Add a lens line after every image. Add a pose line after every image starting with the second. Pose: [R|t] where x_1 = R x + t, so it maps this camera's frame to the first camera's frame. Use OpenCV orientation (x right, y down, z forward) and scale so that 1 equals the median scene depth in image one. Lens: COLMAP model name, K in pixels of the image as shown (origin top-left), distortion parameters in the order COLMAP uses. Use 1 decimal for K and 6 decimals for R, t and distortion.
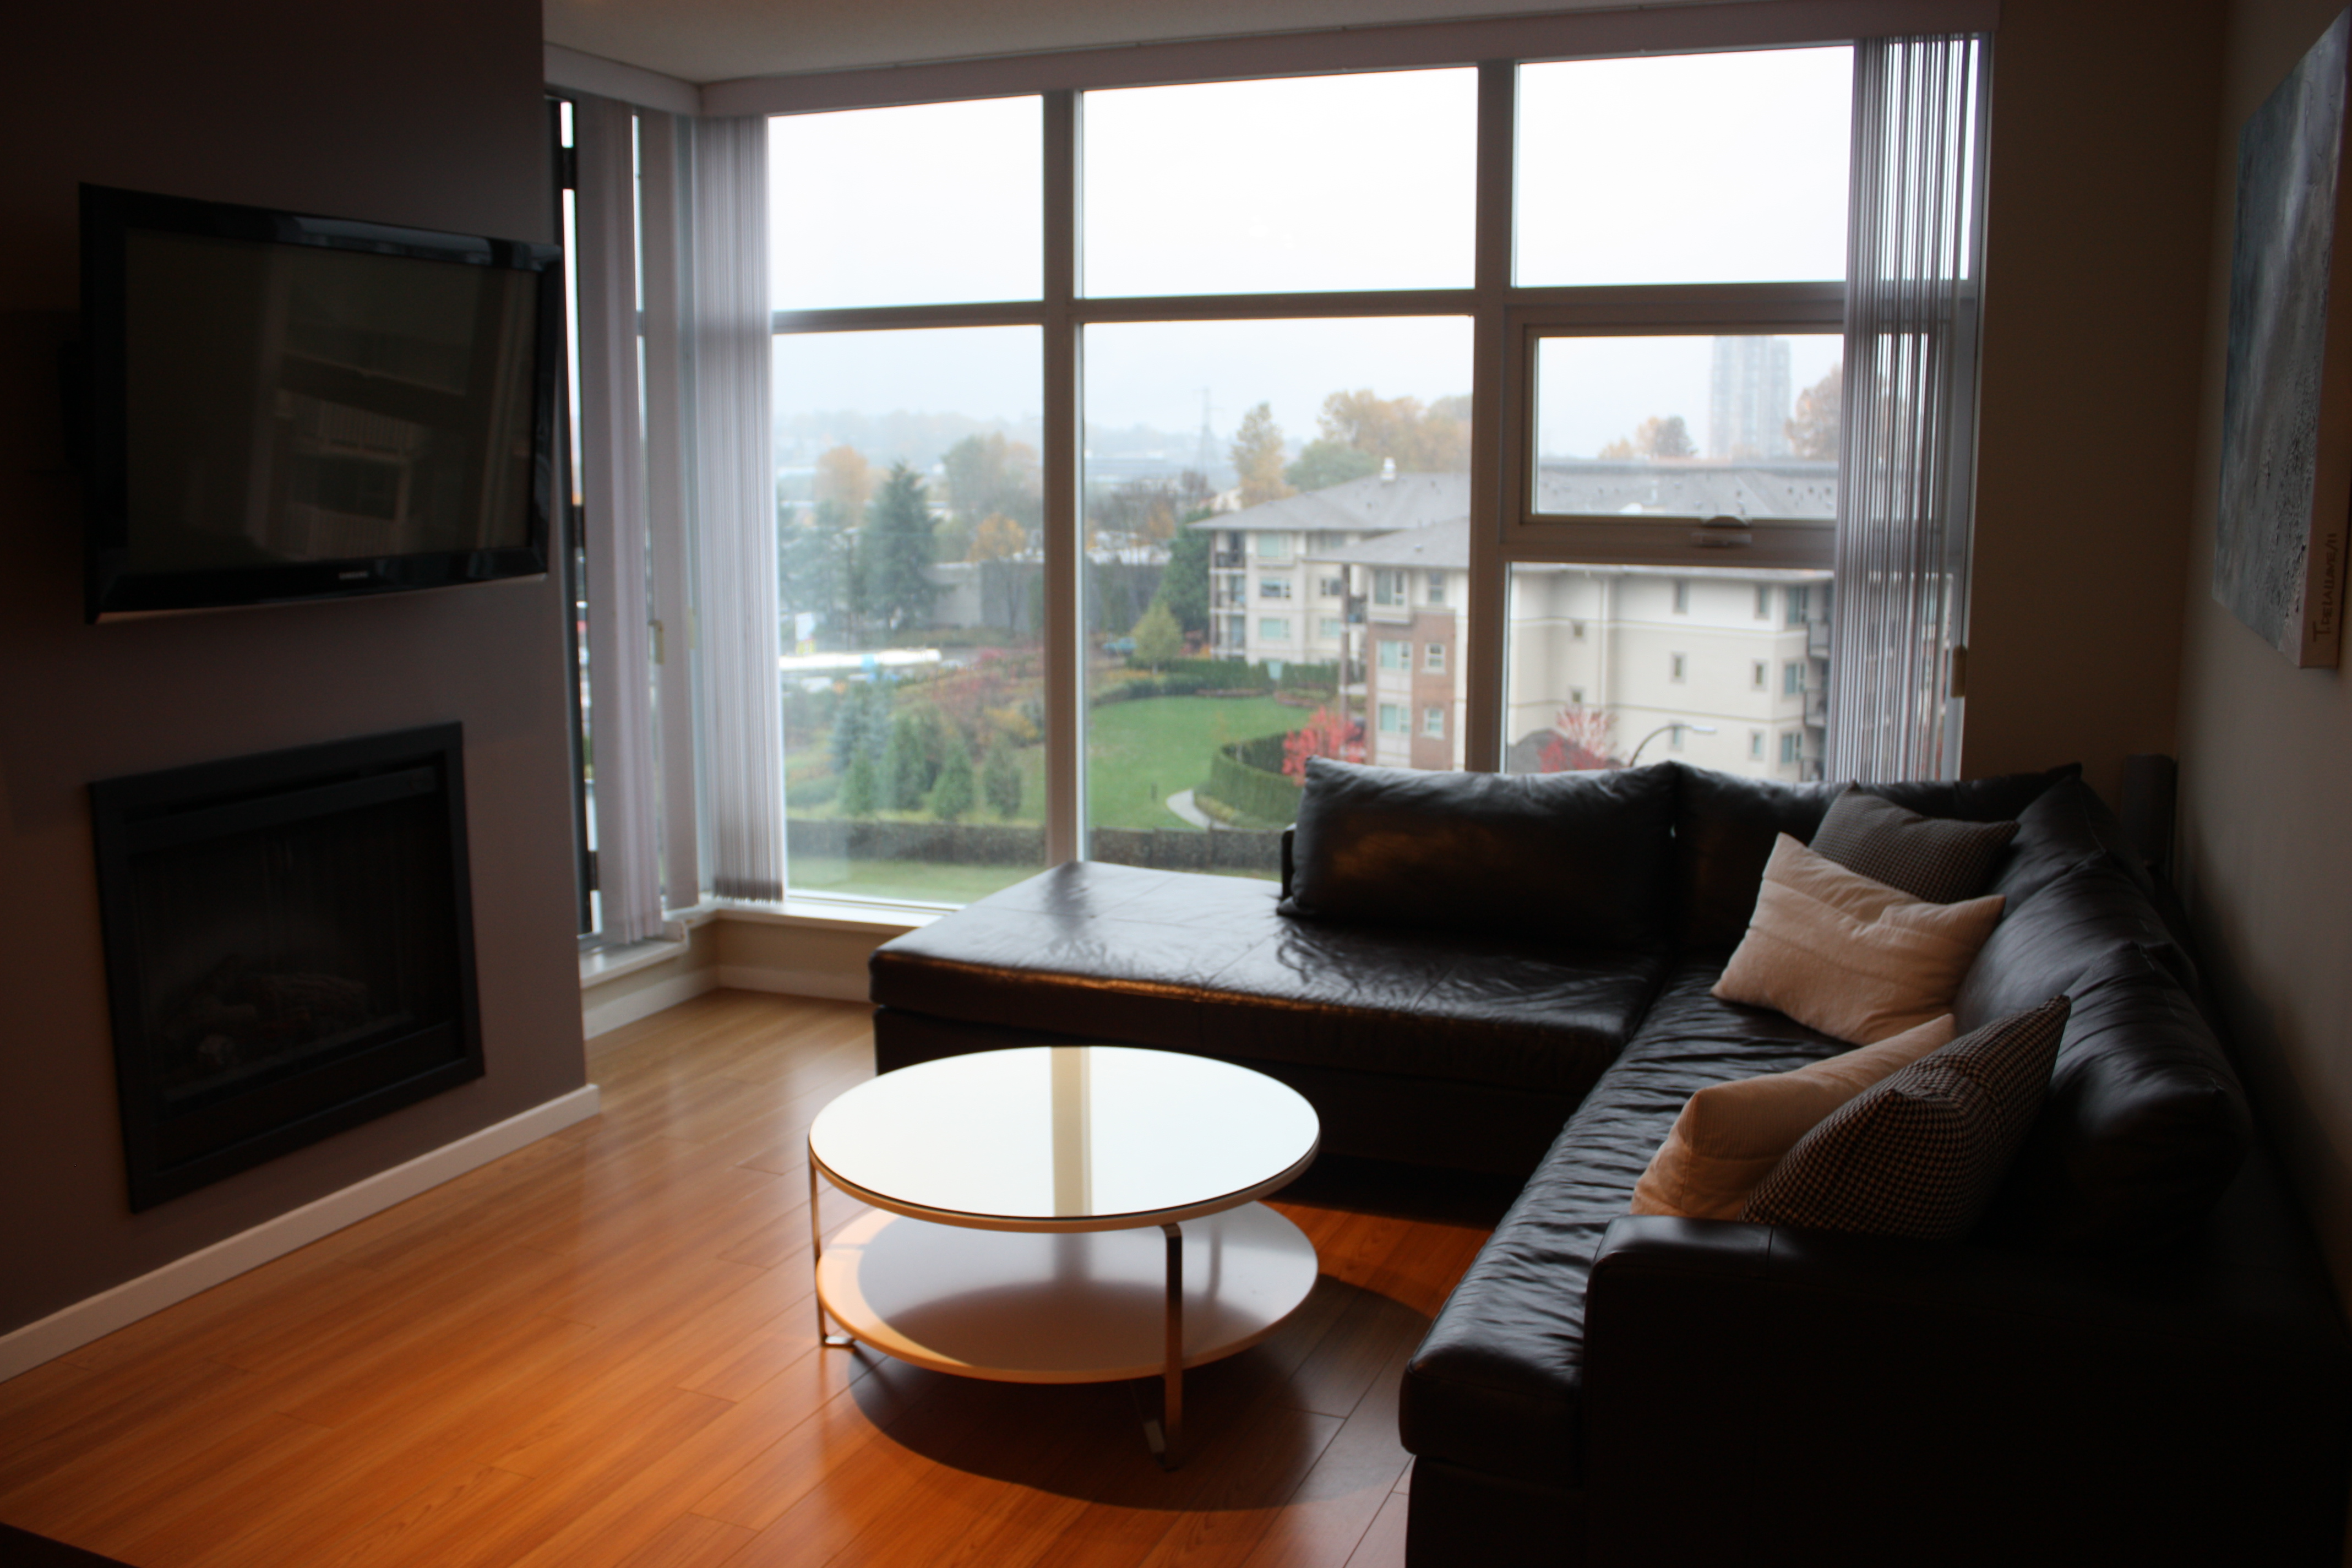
lens RADIAL K [[1984.5, 0, 1175.2], [0, 1984.5, 792.0], [0, 0, 1]] dist [-0.140034, 0.091451]
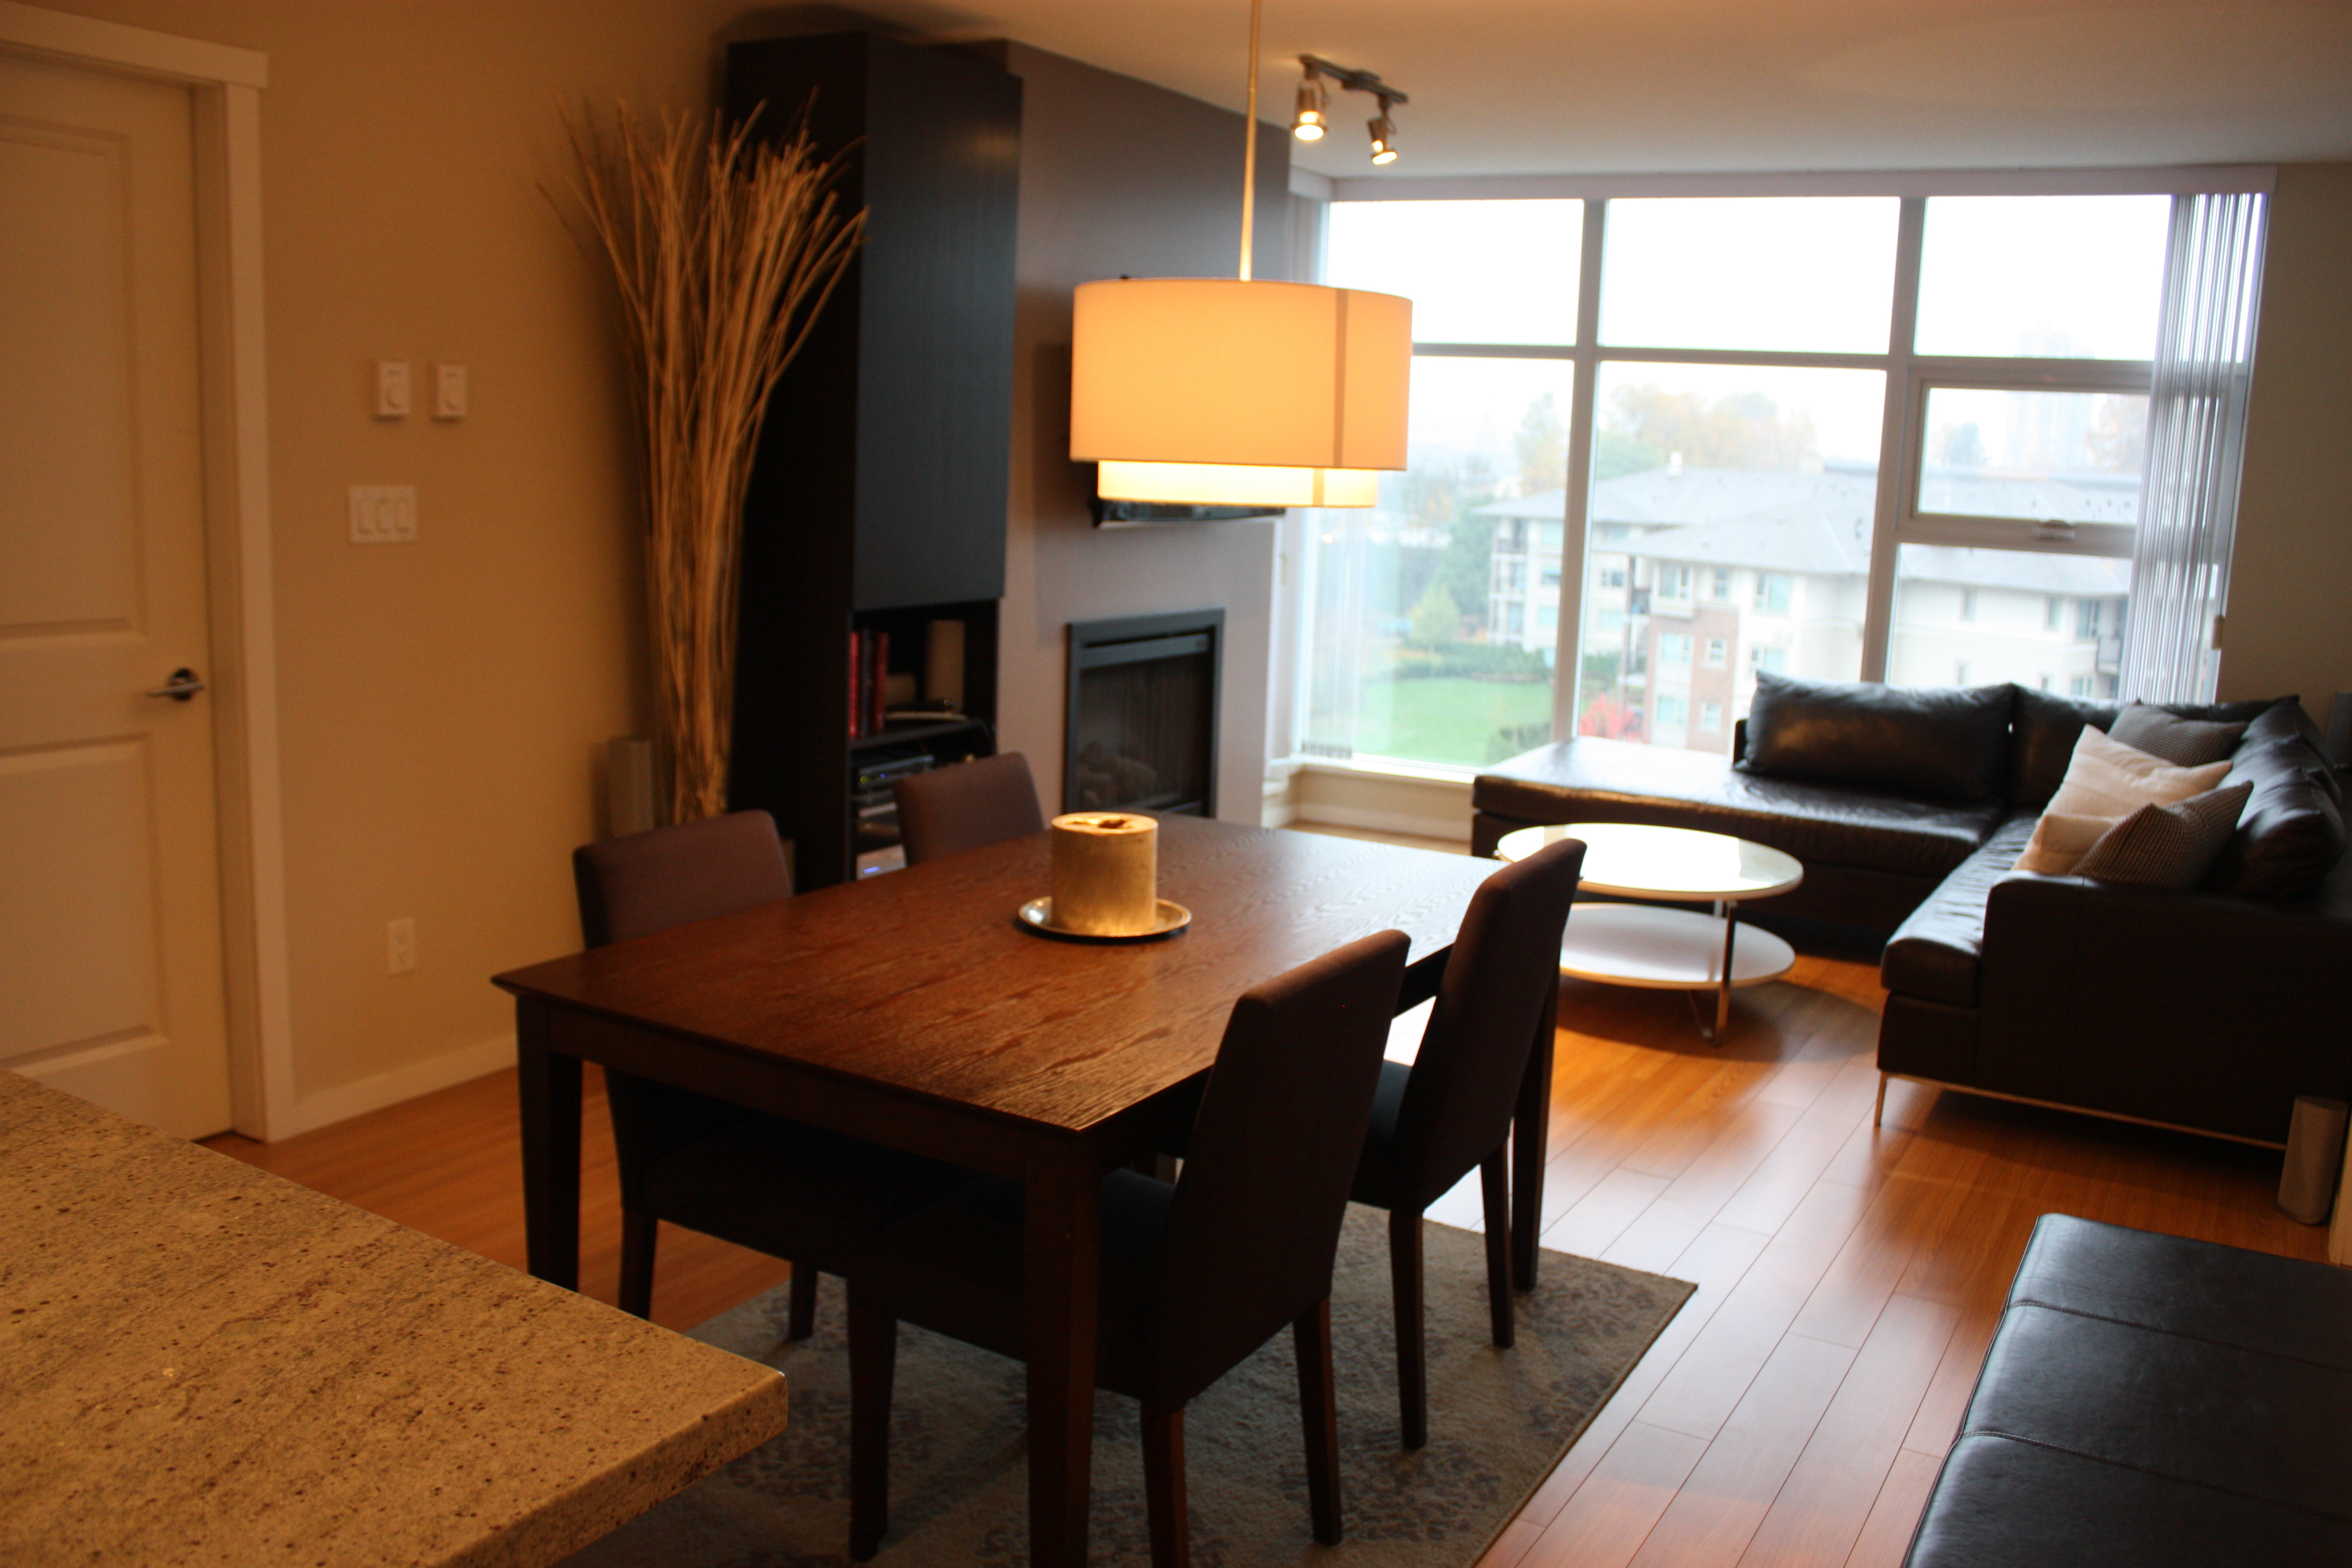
lens RADIAL K [[1984.5, 0, 1165.4], [0, 1984.5, 795.3], [0, 0, 1]] dist [-0.140034, 0.091451]
pose [[0.989482, 0.059869, -0.131686, -0.170678], [-0.058206, 0.998169, 0.016445, 0.077704], [0.132429, -0.008607, 0.991155, -0.499658]]
